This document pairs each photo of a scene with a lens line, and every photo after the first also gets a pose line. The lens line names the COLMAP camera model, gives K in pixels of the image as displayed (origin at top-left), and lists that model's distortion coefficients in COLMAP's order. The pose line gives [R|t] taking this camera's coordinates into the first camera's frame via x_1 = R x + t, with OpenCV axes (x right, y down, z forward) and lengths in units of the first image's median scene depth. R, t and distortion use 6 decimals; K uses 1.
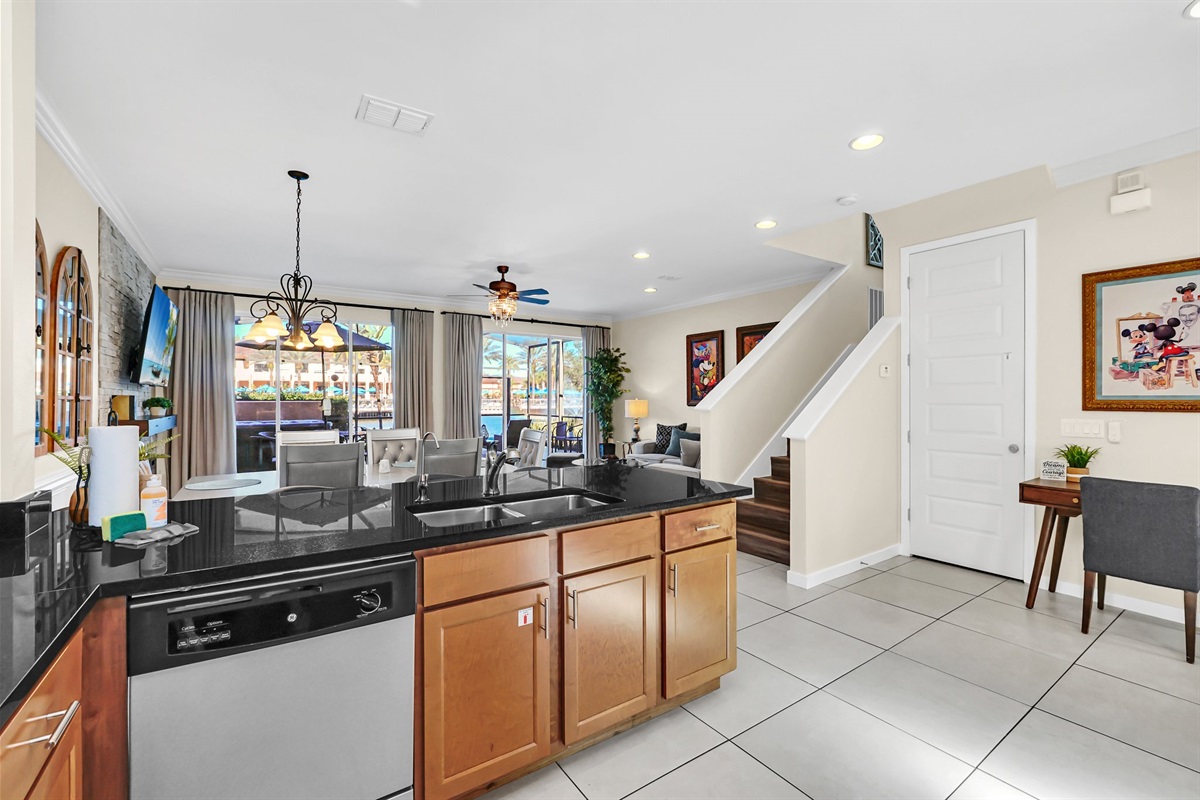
lens RADIAL K [[538.0, 0, 612.4], [0, 538.0, 399.0], [0, 0, 1]] dist [-0.002588, 0.000275]
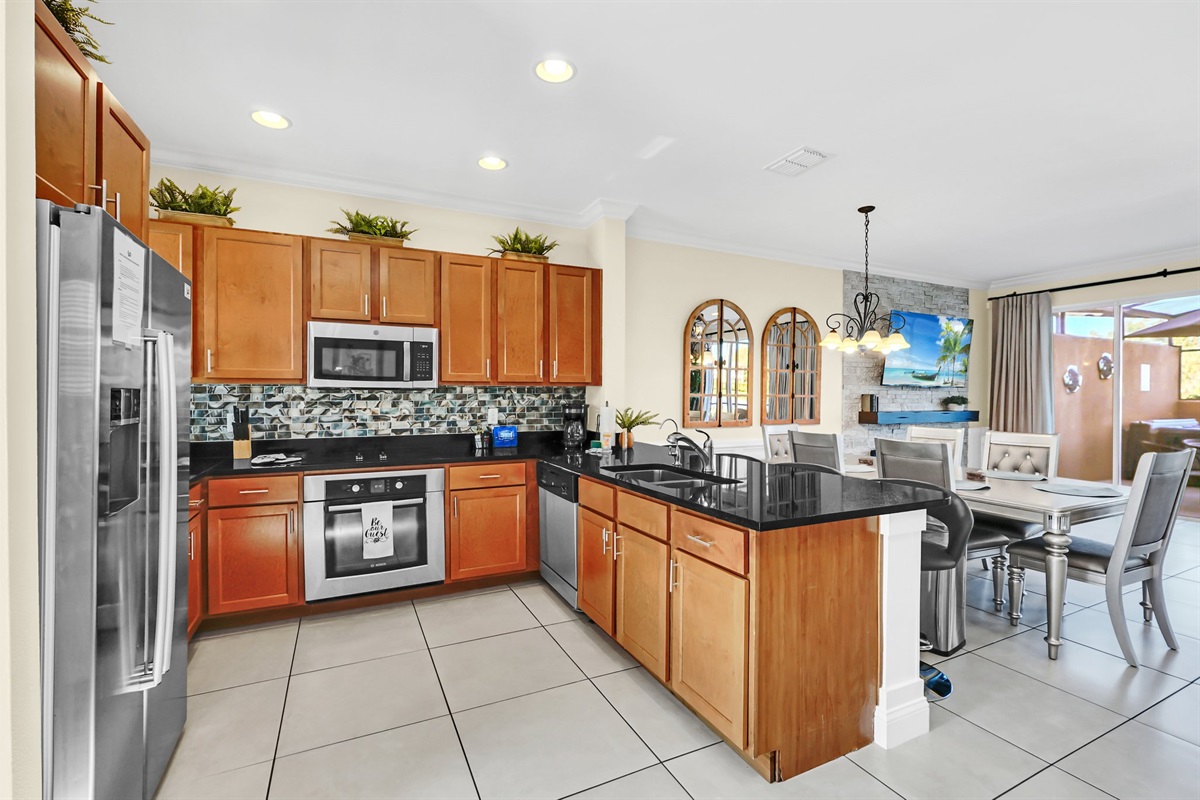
lens RADIAL K [[501.0, 0, 582.4], [0, 501.0, 394.4], [0, 0, 1]] dist [-0.008373, 0.000413]
pose [[-0.180359, -0.002279, -0.983598, 0.271695], [-0.003378, 0.999993, -0.001698, -0.000224], [0.983595, 0.003016, -0.180365, 0.252424]]
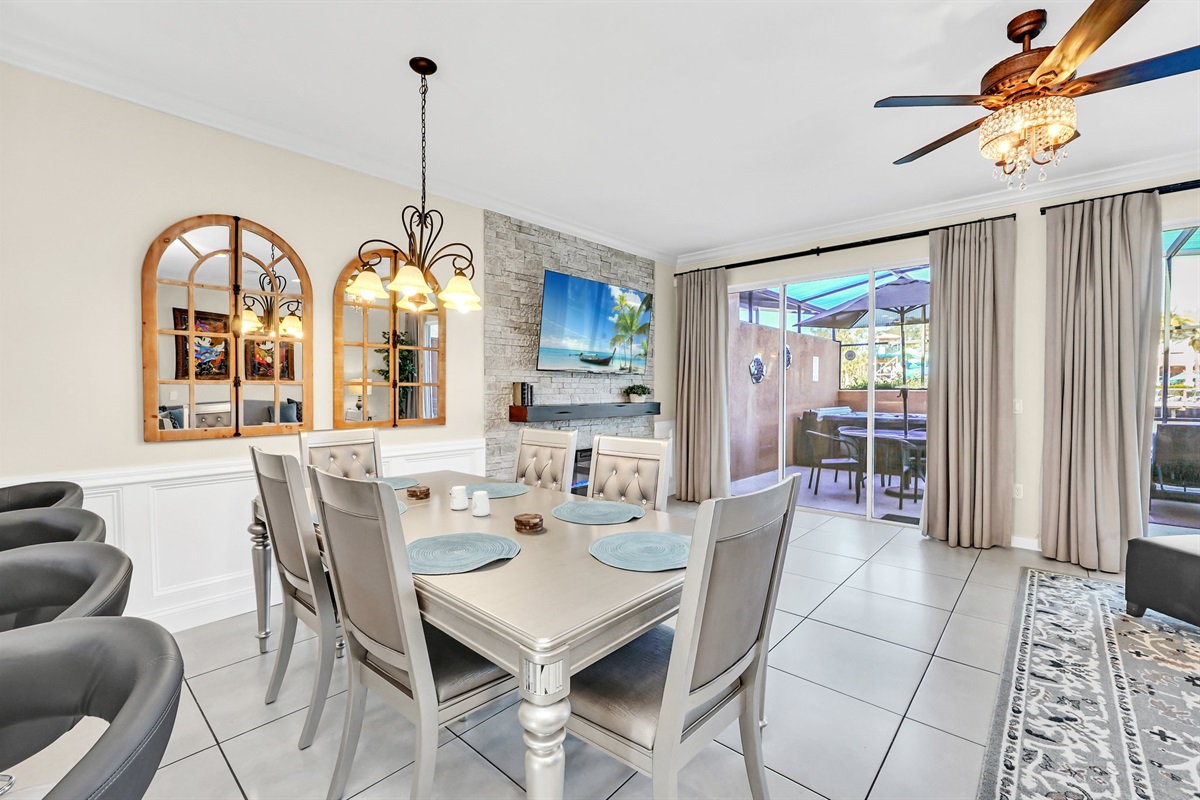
lens RADIAL K [[511.5, 0, 582.6], [0, 511.5, 393.5], [0, 0, 1]] dist [-0.014720, 0.000304]
pose [[0.211530, 0.010906, -0.977311, 0.048667], [-0.001531, 0.999940, 0.010827, 0.002892], [0.977370, -0.000794, 0.211534, 0.468254]]
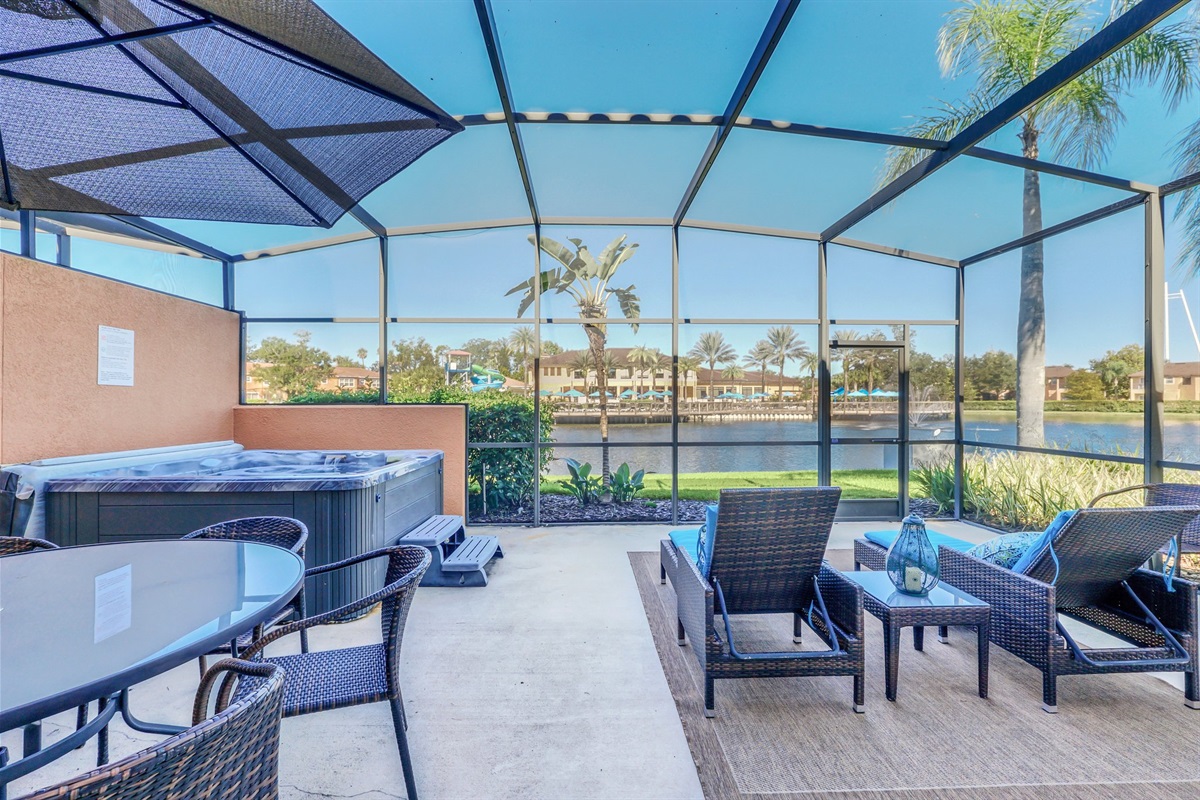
lens RADIAL K [[498.1, 0, 600.0], [0, 498.1, 400.0], [0, 0, 1]] dist [-0.009750, 0.000174]
pose [[0.838728, -0.001367, -0.544549, -0.336243], [-0.001199, 0.999990, -0.004357, 0.002048], [0.544550, 0.004308, 0.838718, 1.072721]]
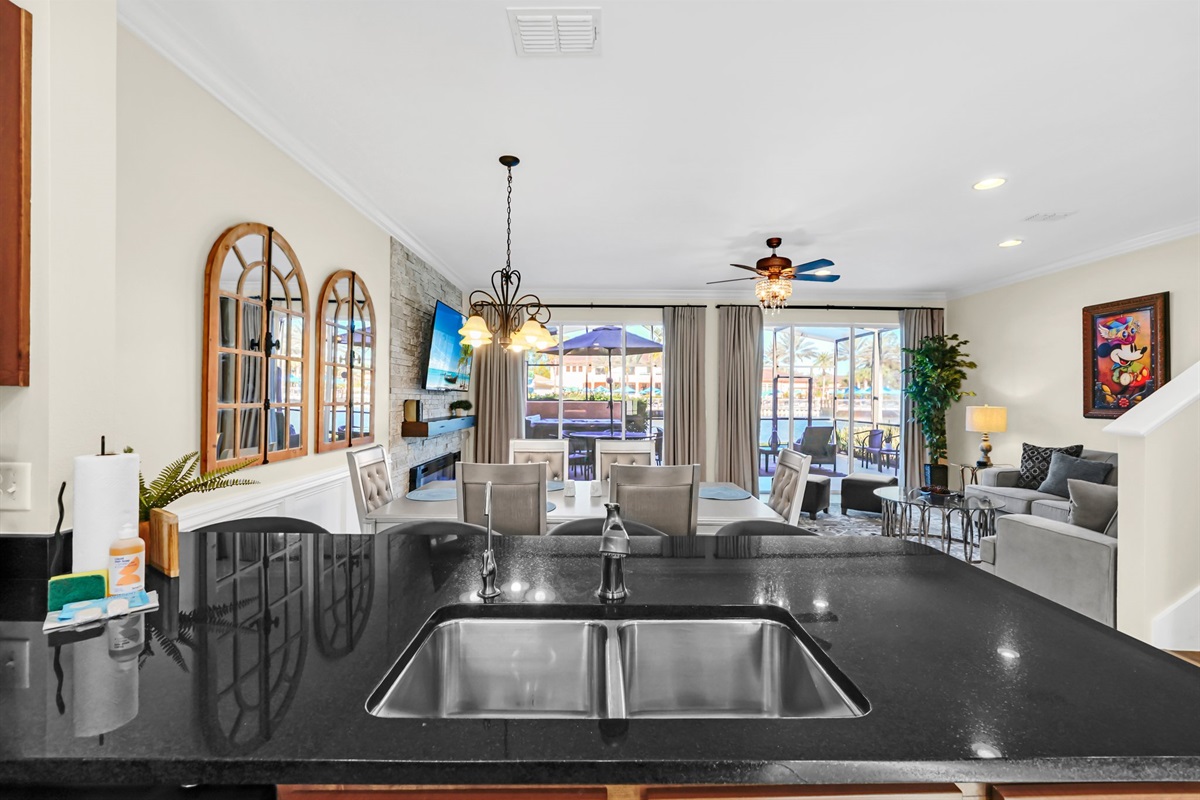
lens RADIAL K [[532.3, 0, 589.3], [0, 532.3, 399.0], [0, 0, 1]] dist [-0.004173, 0.000563]
pose [[0.819397, 0.007570, -0.573177, 0.018579], [-0.006796, 0.999971, 0.003492, -0.007402], [0.573186, 0.001034, 0.819424, 0.145040]]
